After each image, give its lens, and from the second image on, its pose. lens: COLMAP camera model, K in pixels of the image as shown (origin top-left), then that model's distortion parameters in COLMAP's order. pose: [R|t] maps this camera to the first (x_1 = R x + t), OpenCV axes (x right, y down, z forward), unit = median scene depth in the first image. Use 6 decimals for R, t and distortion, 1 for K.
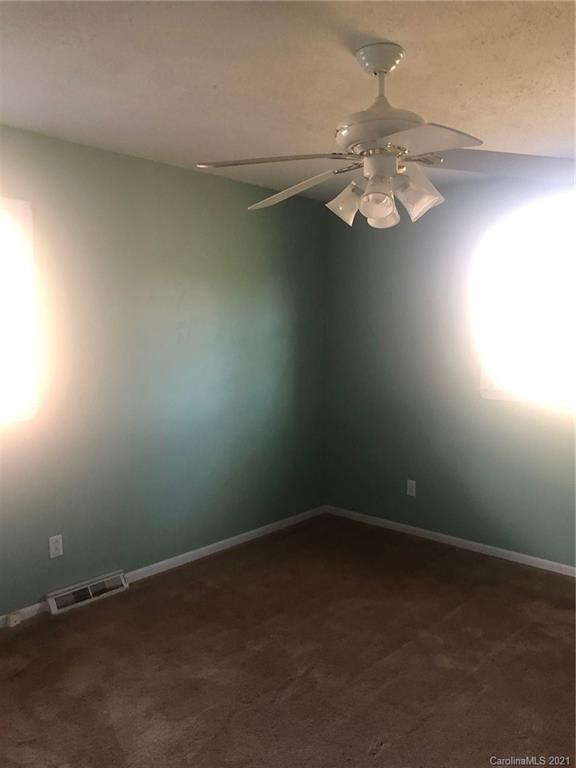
lens RADIAL K [[641.0, 0, 286.3], [0, 641.0, 384.2], [0, 0, 1]] dist [0.019532, 0.002611]
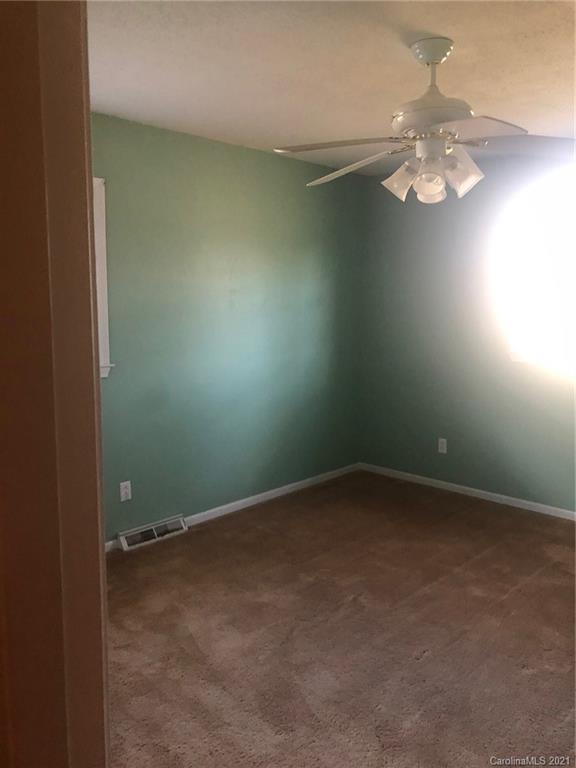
lens RADIAL K [[641.0, 0, 289.9], [0, 641.0, 383.3], [0, 0, 1]] dist [0.019532, 0.002611]
pose [[0.999712, 0.003956, -0.023661, -0.059678], [-0.002932, 0.999065, 0.043144, 0.020513], [0.023809, -0.043062, 0.998789, -0.123423]]
